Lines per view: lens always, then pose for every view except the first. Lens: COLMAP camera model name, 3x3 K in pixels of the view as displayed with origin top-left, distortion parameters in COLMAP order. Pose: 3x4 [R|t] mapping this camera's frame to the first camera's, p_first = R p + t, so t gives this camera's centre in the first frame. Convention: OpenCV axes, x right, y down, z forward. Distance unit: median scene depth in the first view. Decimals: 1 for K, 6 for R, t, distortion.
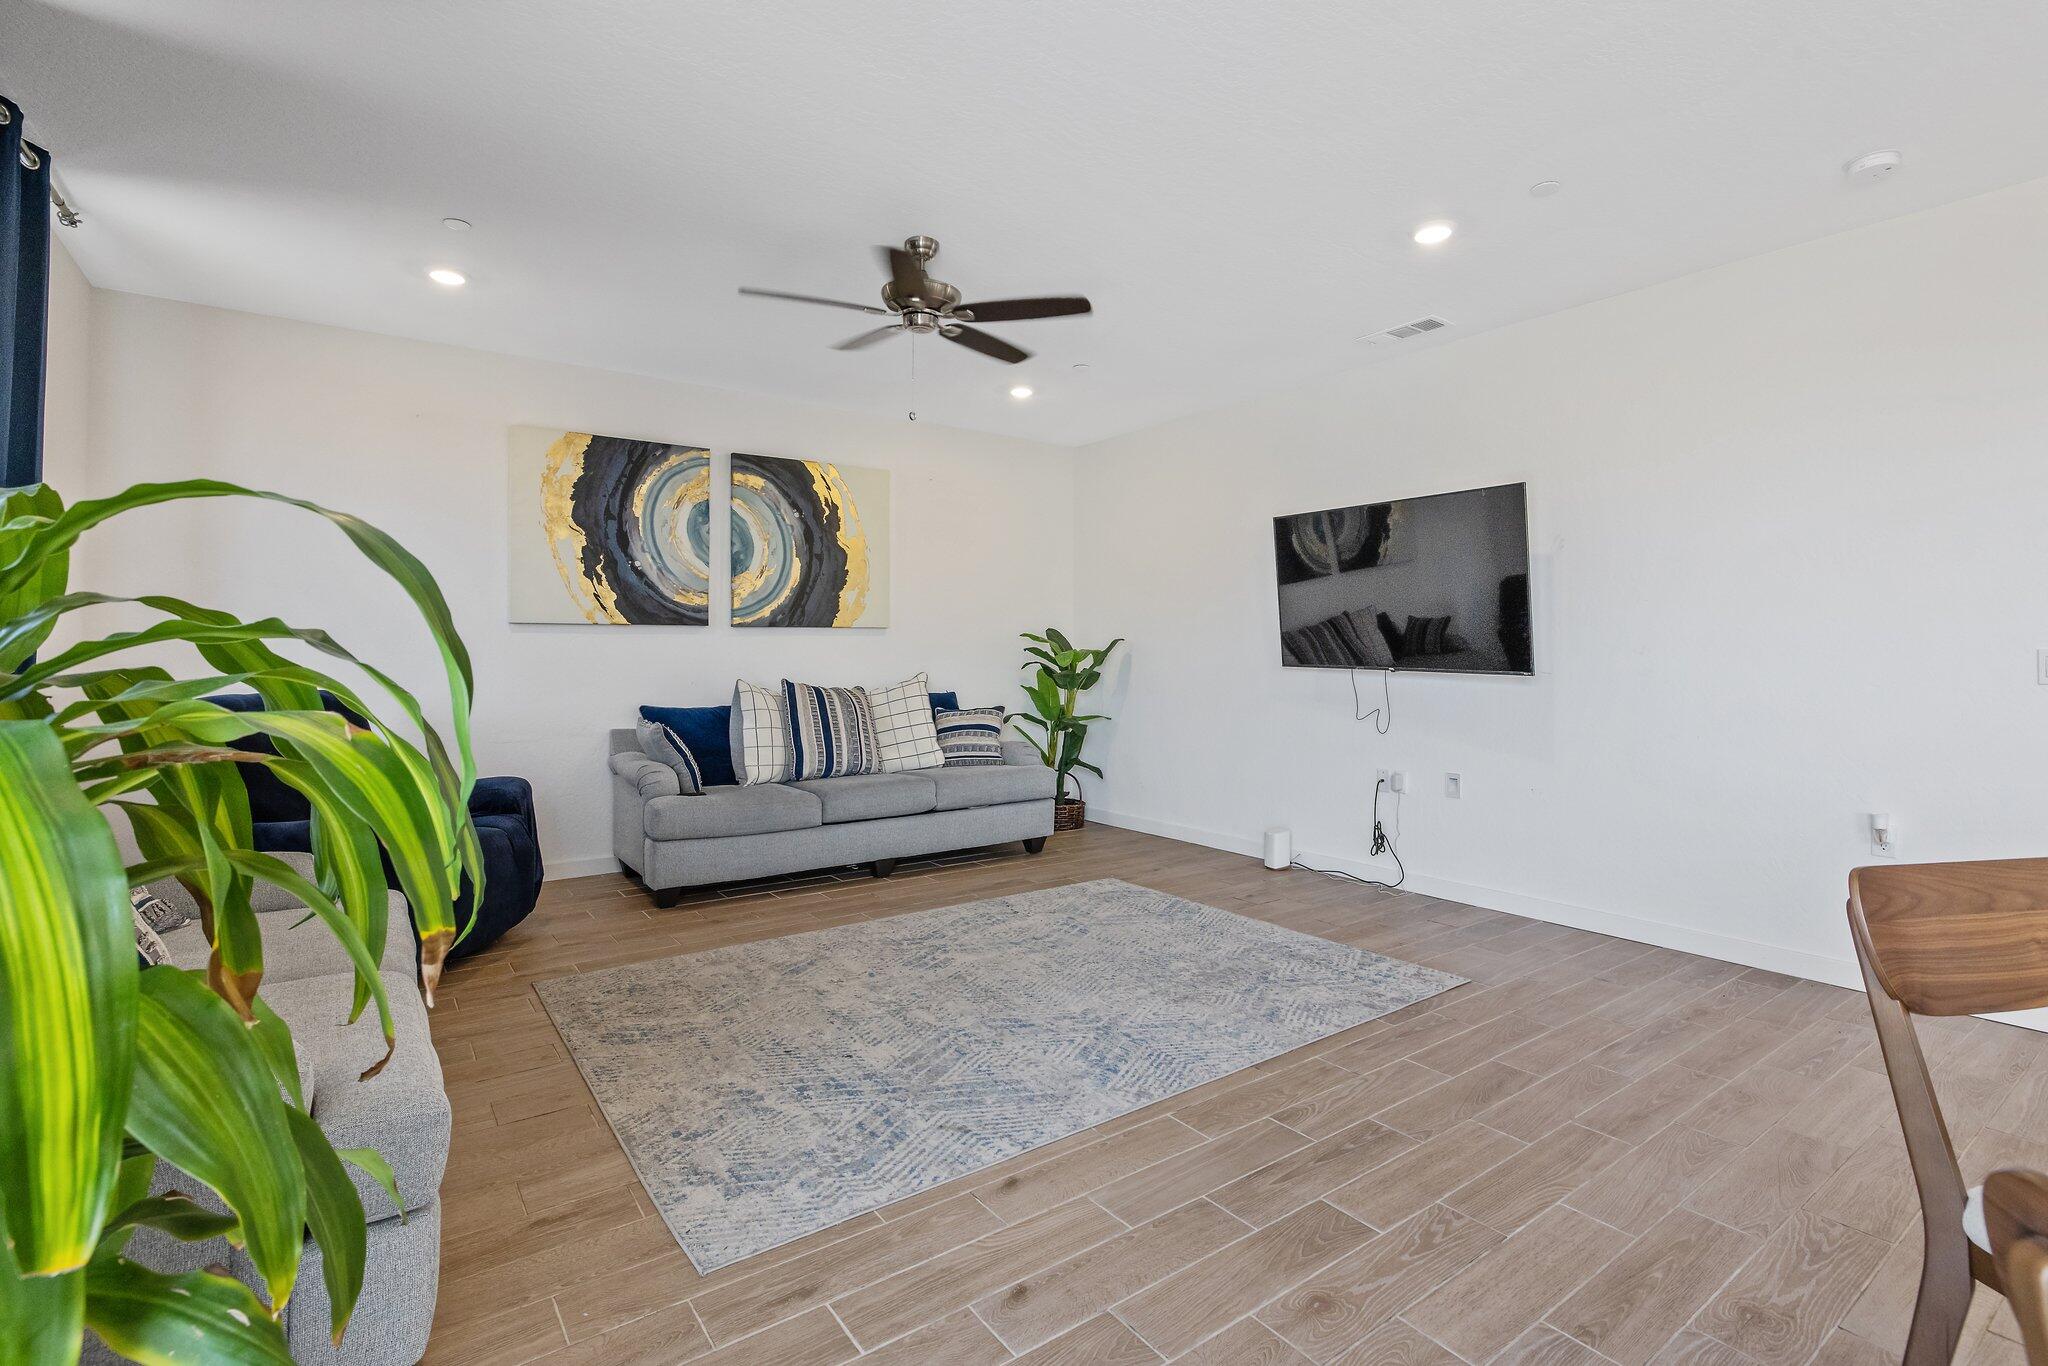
lens RADIAL K [[939.4, 0, 1029.9], [0, 939.4, 665.2], [0, 0, 1]] dist [-0.015004, 0.001281]
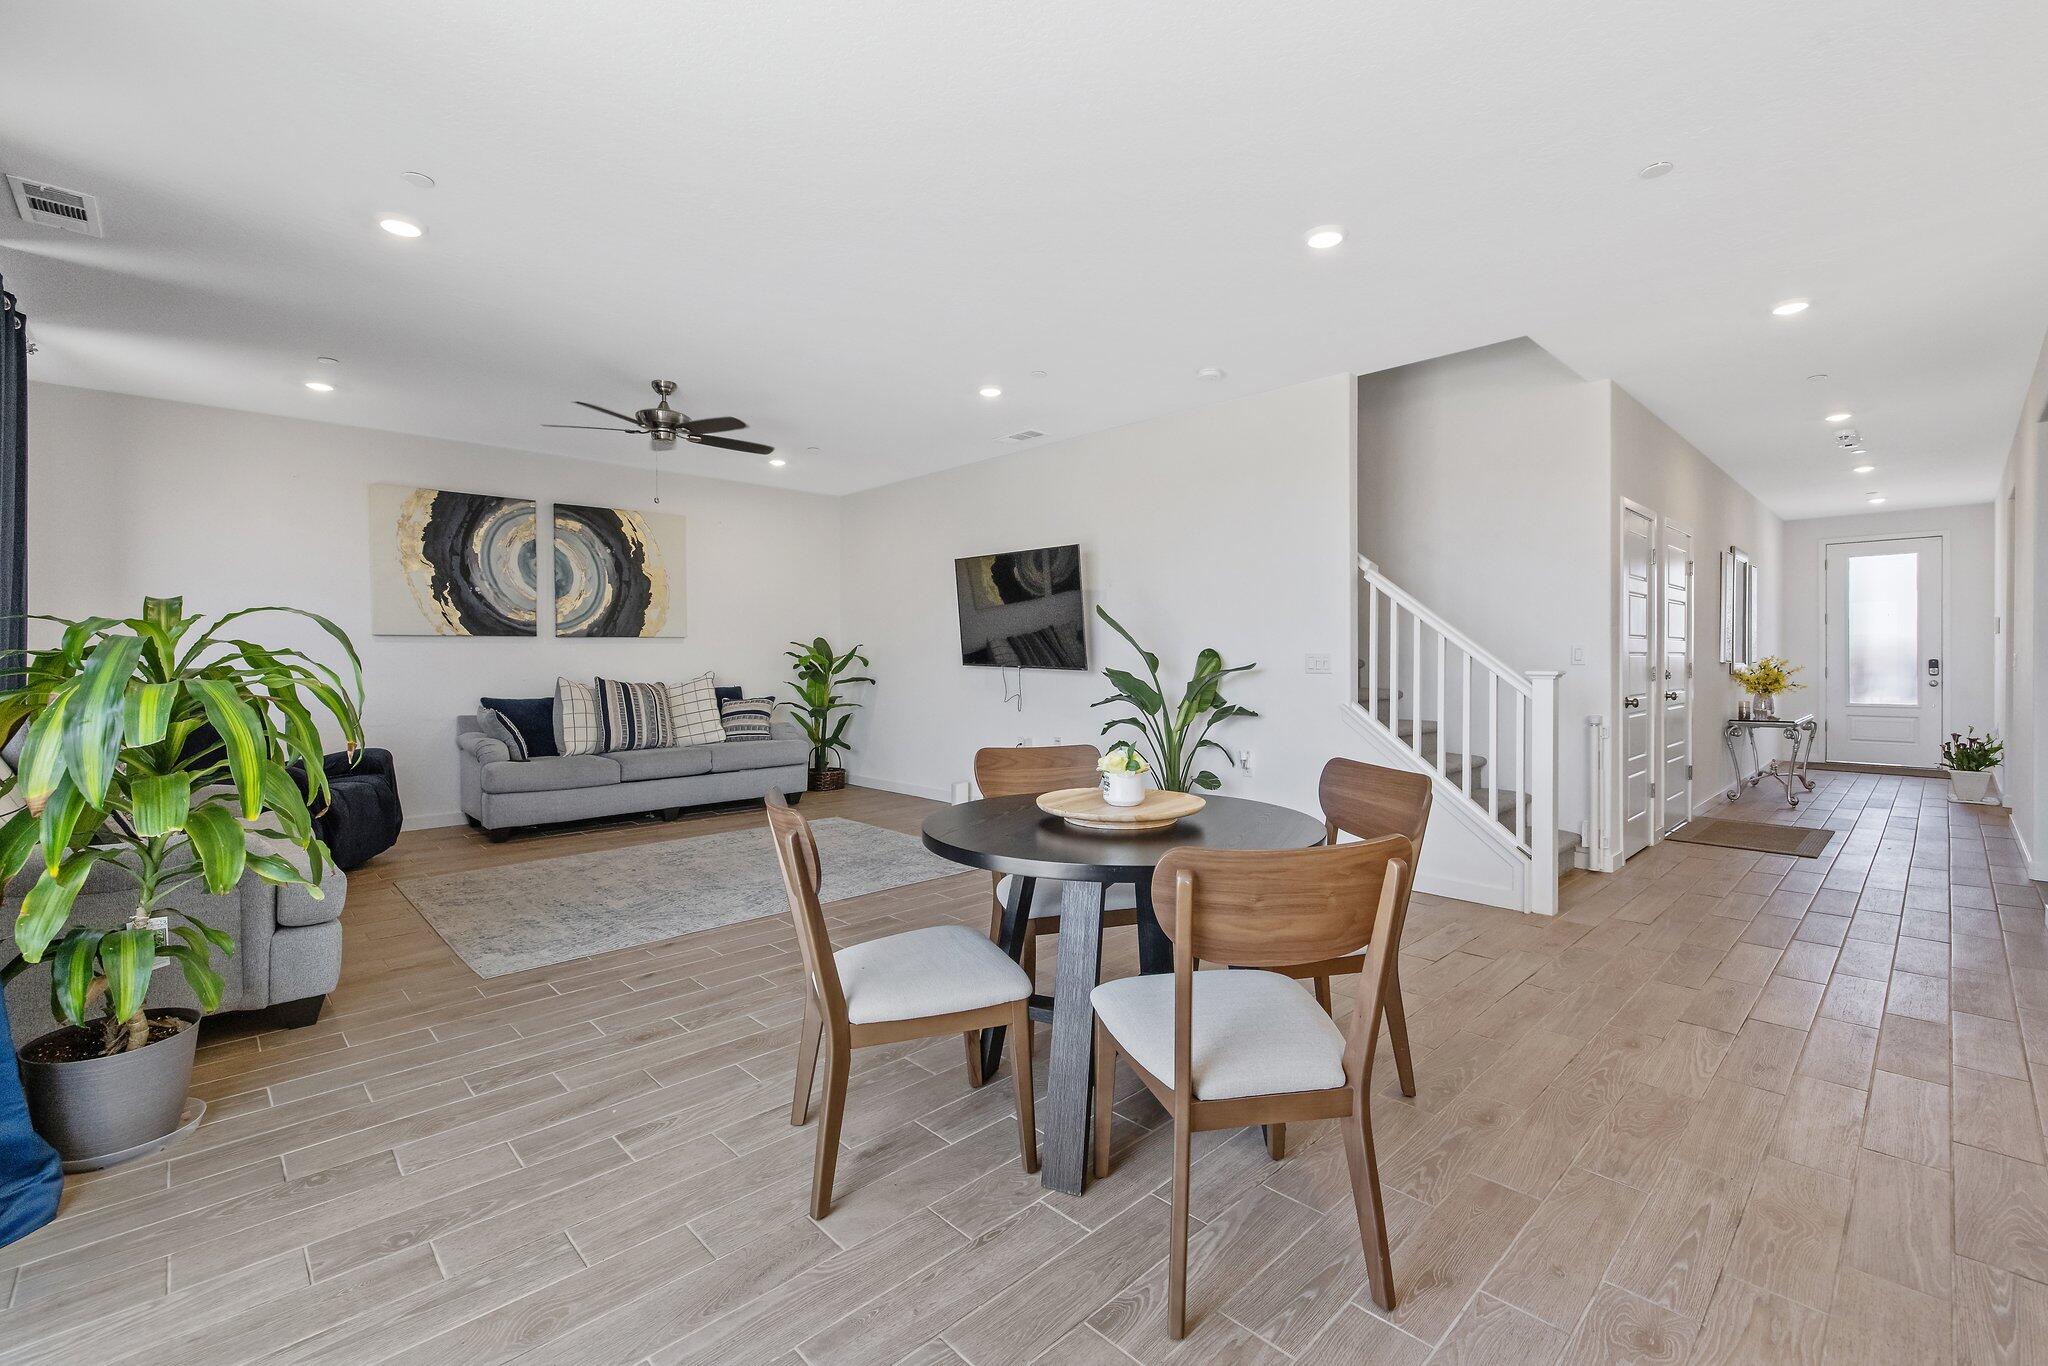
lens RADIAL K [[908.0, 0, 1015.8], [0, 908.0, 684.1], [0, 0, 1]] dist [-0.002790, -0.001640]
pose [[0.994099, -0.006038, 0.108307, 0.193094], [0.003900, 0.999794, 0.019941, 0.002025], [-0.108405, -0.019401, 0.993917, -0.347625]]
